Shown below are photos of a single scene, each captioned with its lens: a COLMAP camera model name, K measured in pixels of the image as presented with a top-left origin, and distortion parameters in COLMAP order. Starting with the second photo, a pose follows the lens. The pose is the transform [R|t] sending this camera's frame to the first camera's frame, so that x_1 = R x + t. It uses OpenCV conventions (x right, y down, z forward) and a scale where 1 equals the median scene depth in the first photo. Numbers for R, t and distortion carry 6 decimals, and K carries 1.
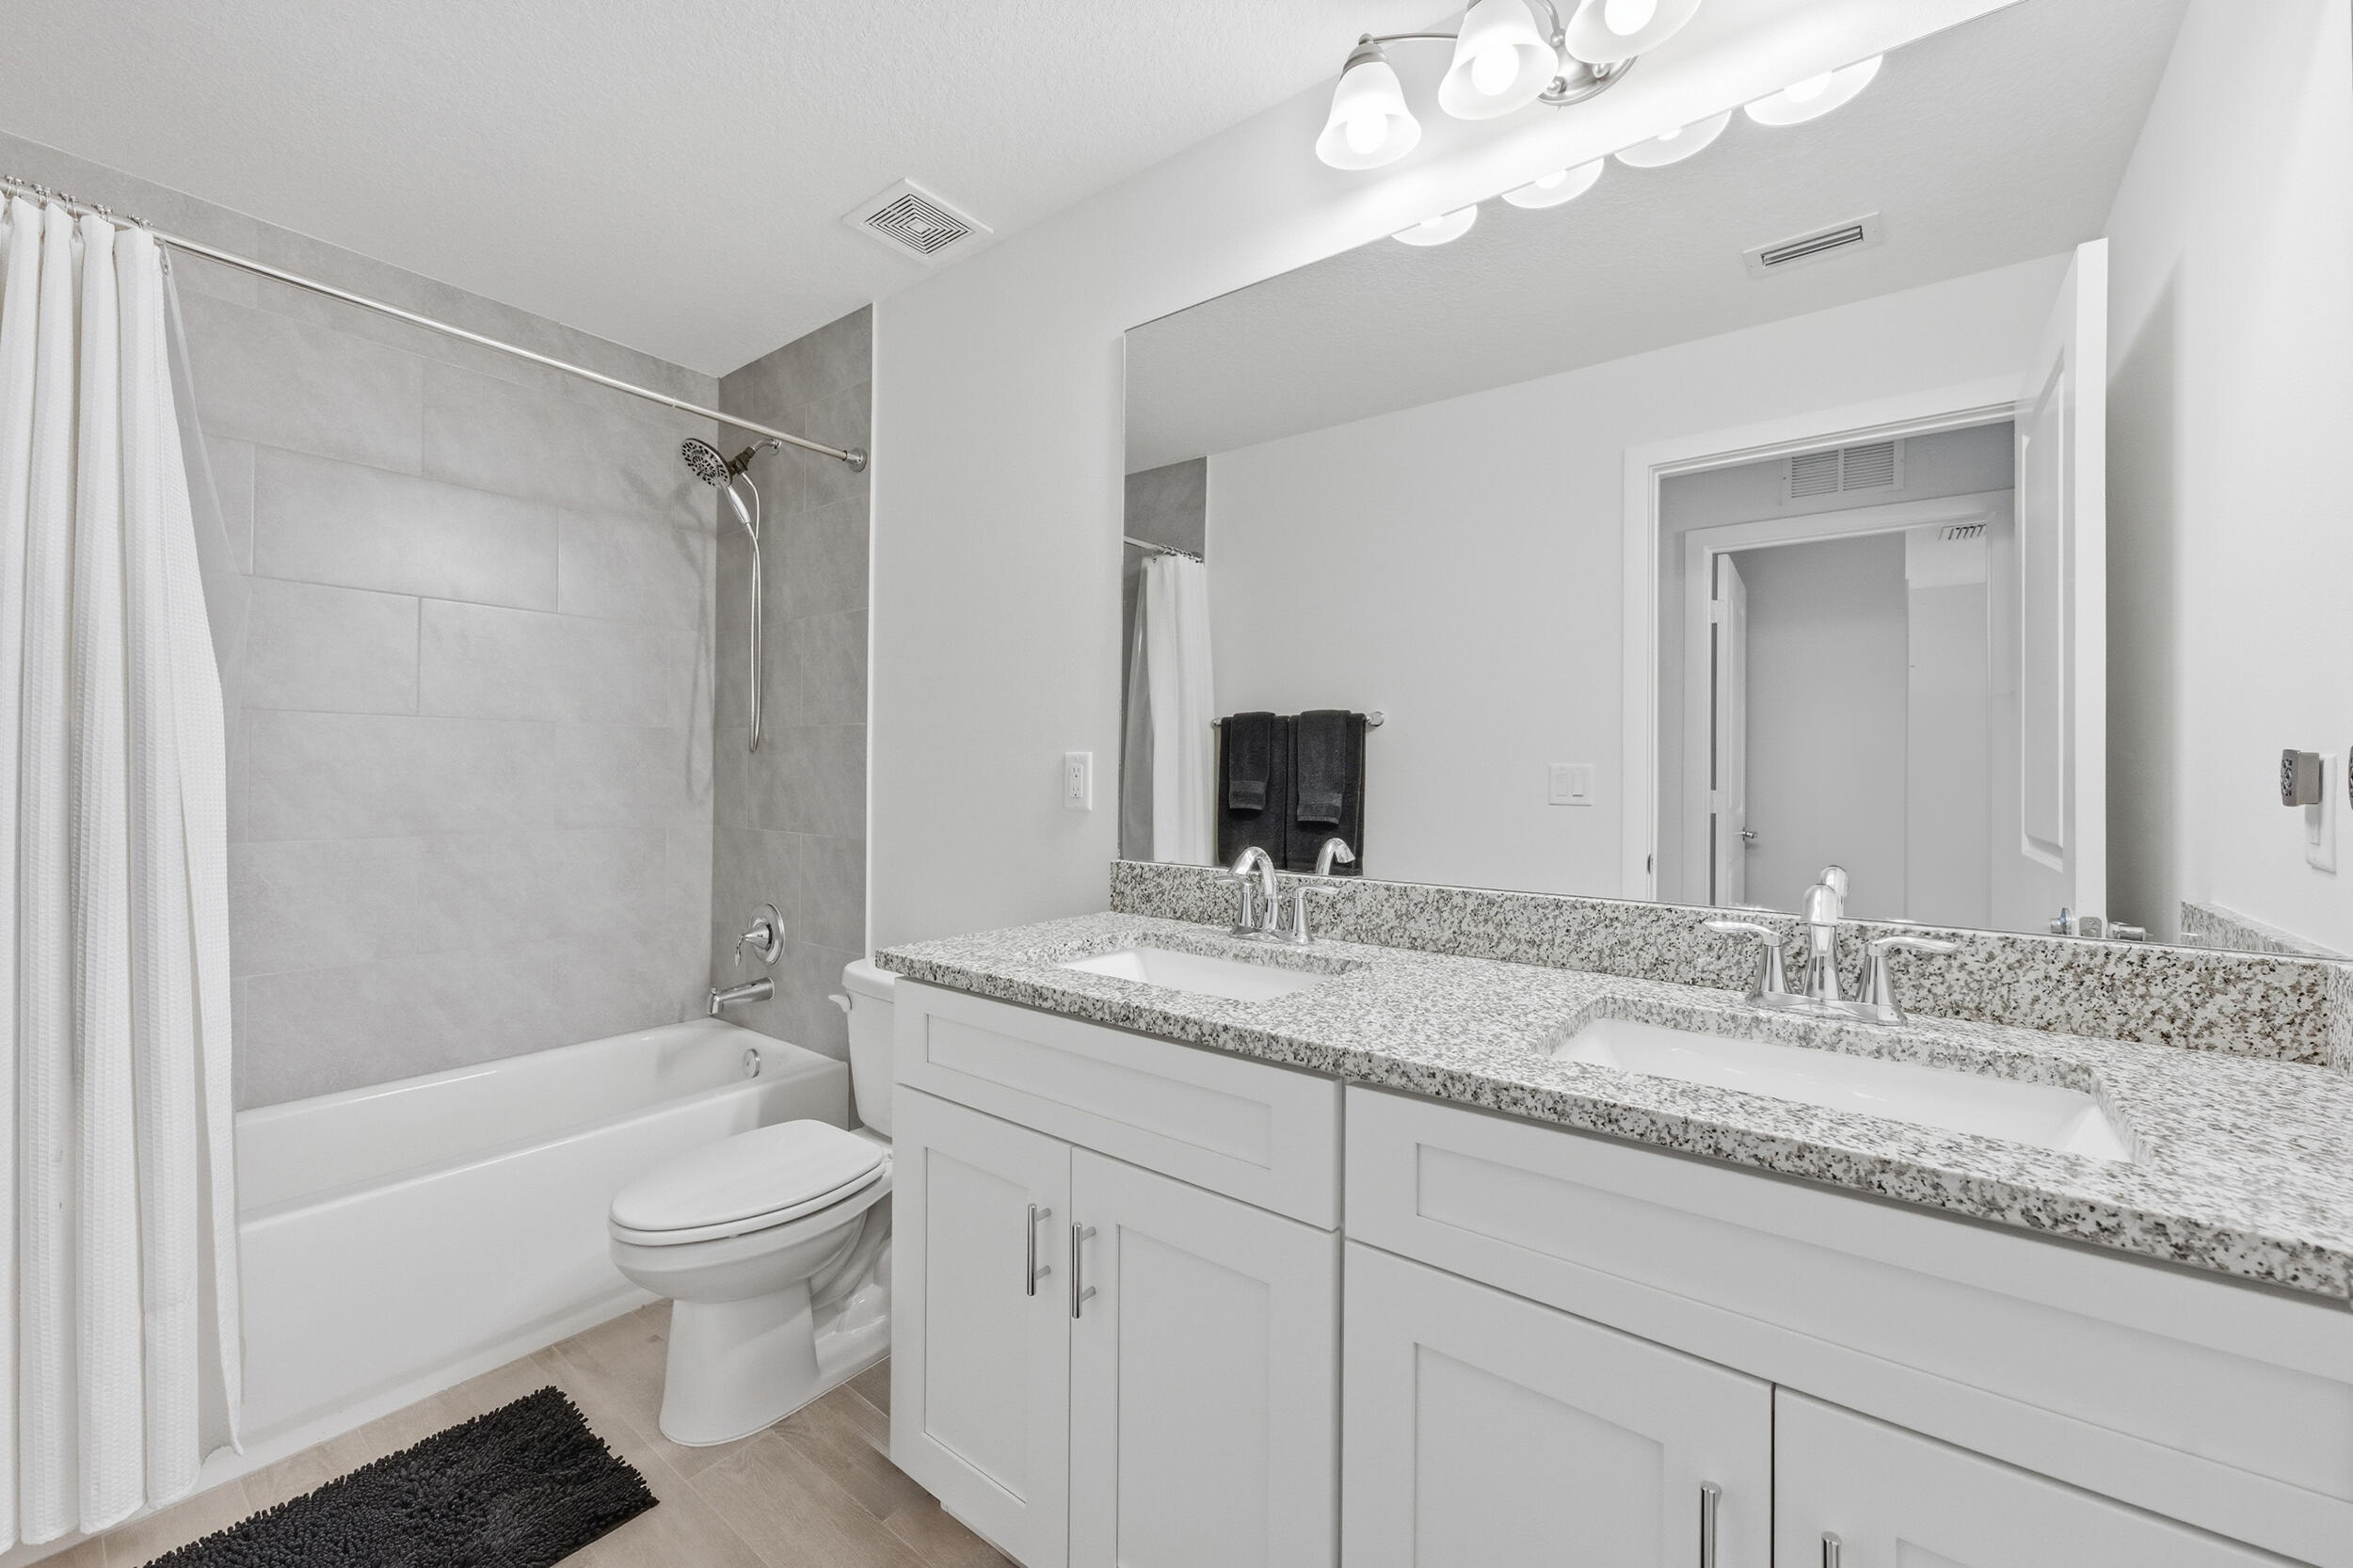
lens RADIAL K [[942.9, 0, 1169.8], [0, 942.9, 790.0], [0, 0, 1]] dist [-0.003242, 0.000477]
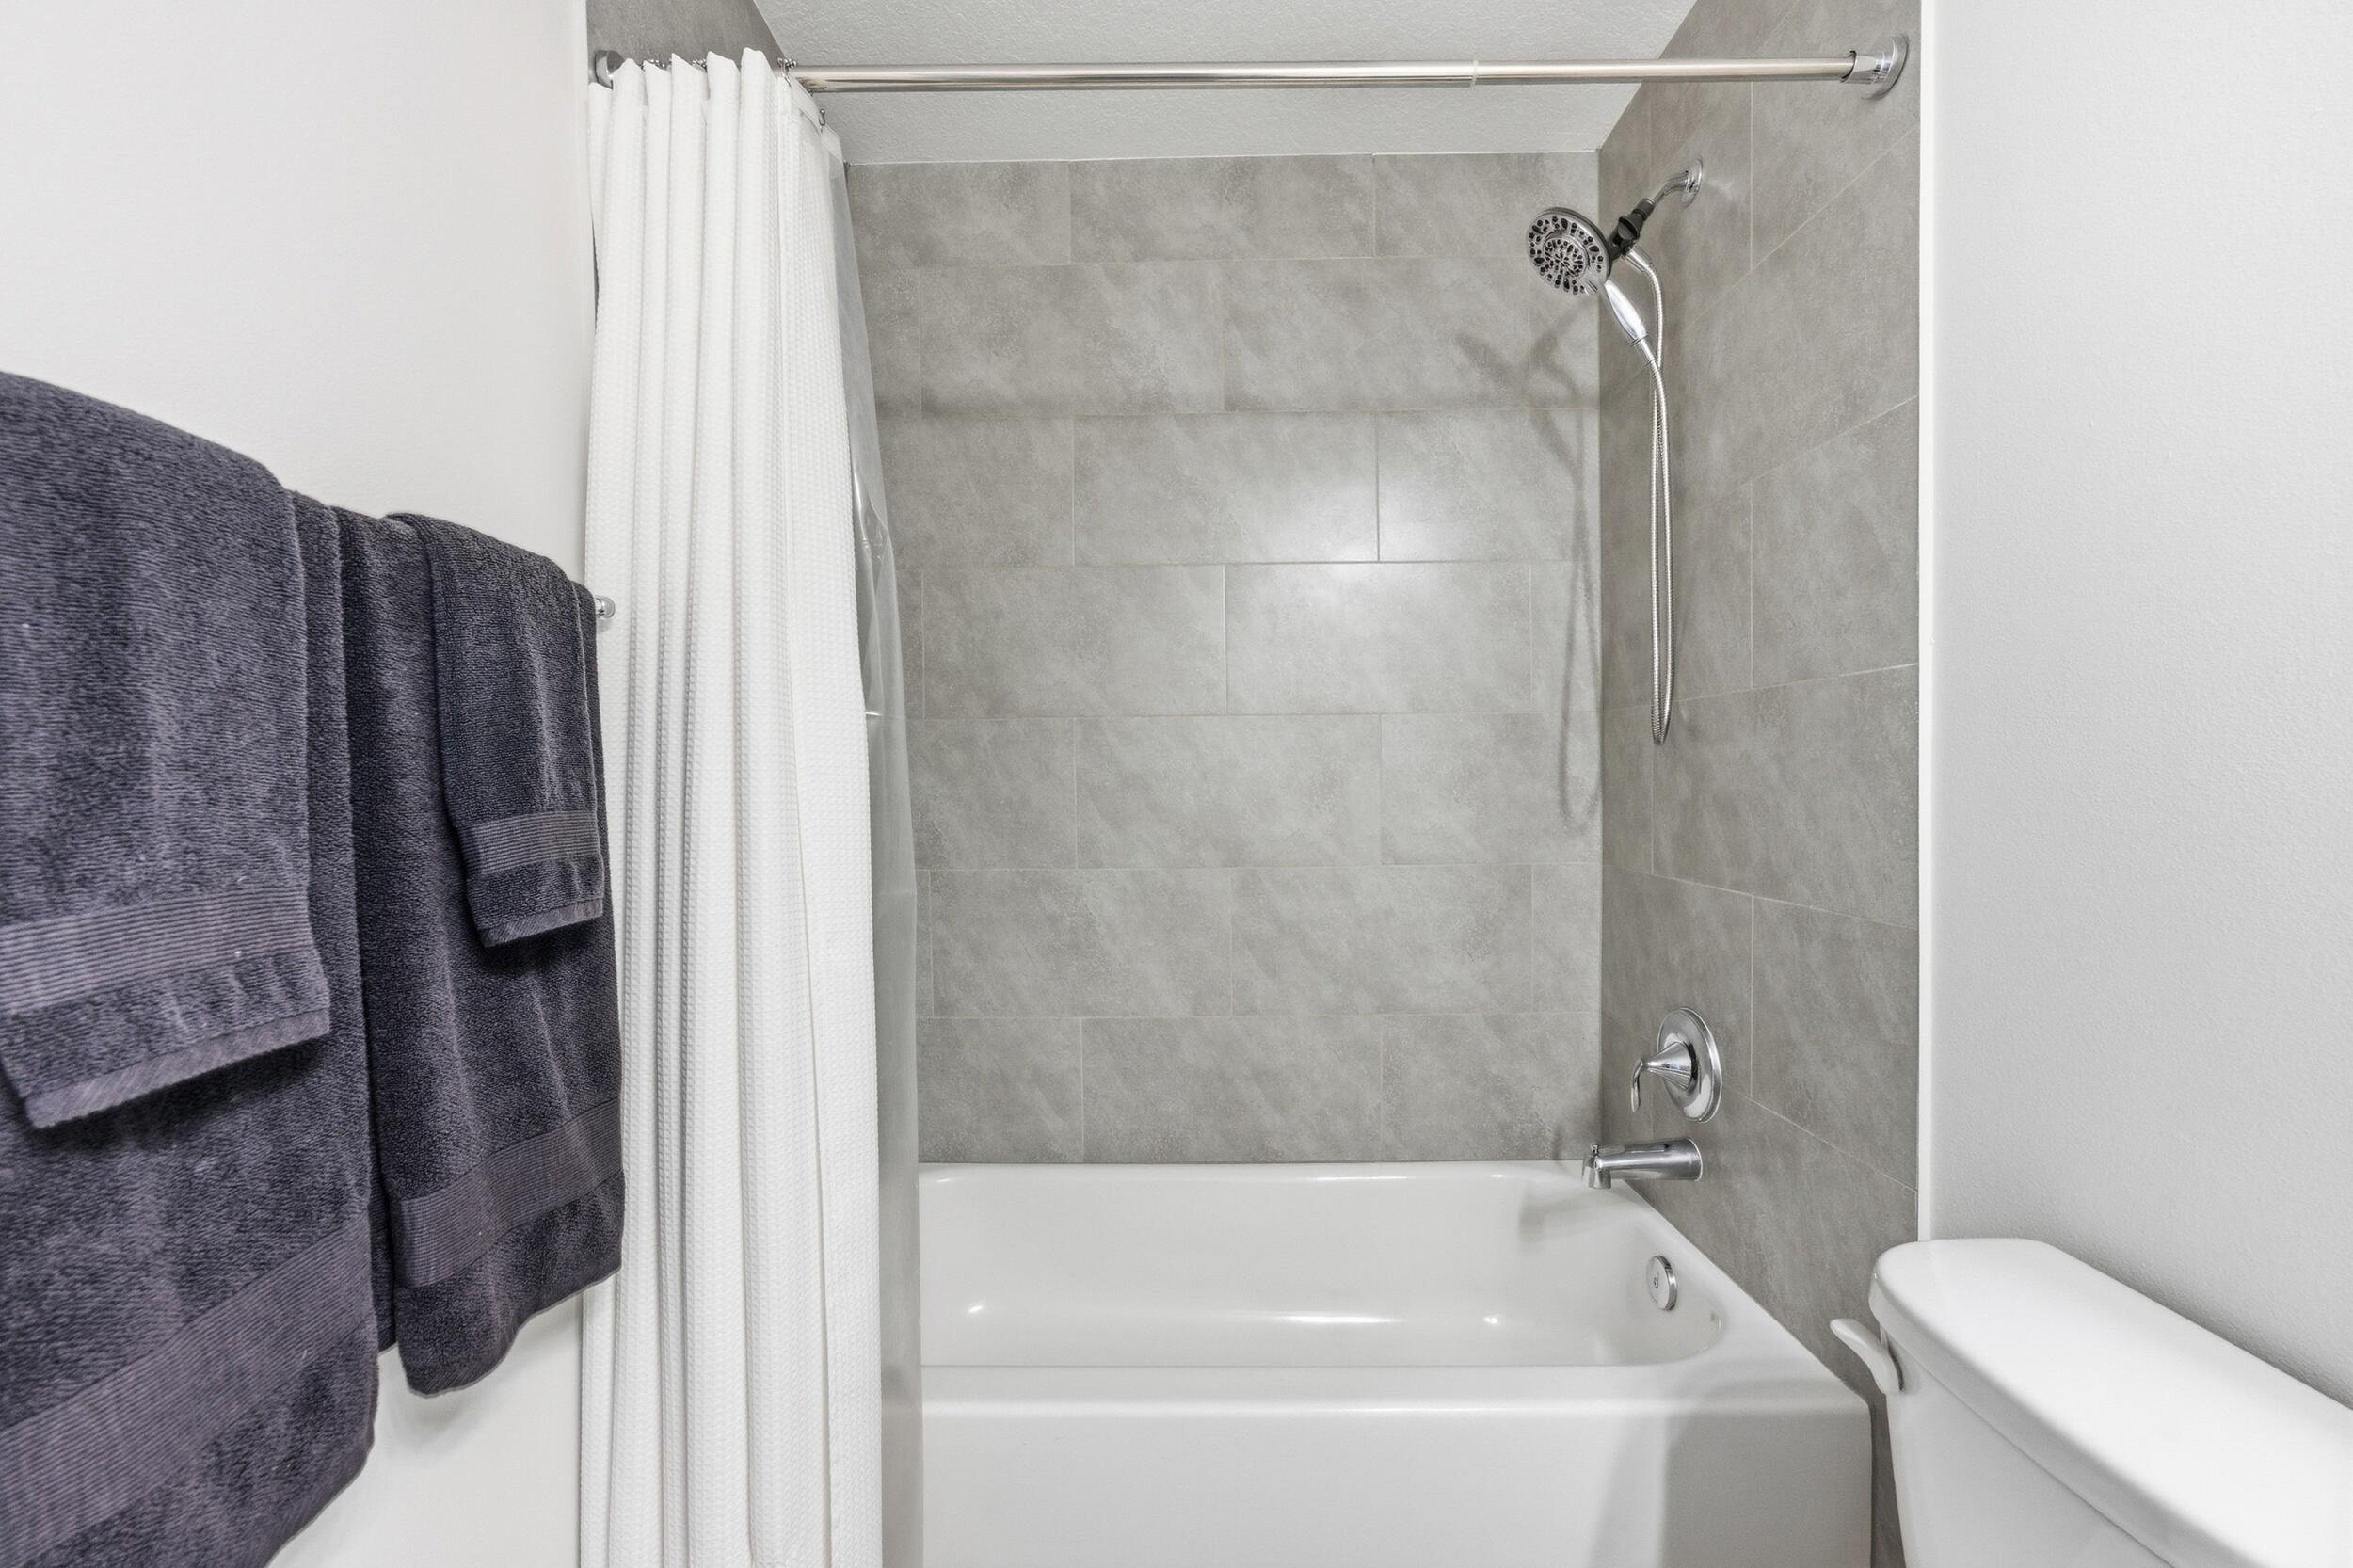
lens RADIAL K [[942.9, 0, 1169.8], [0, 942.9, 790.0], [0, 0, 1]] dist [-0.003242, 0.000477]
pose [[0.602419, -0.010403, -0.798112, -0.163876], [0.006222, 0.999946, -0.008338, -0.009315], [0.798156, 0.000057, 0.602451, 0.415083]]
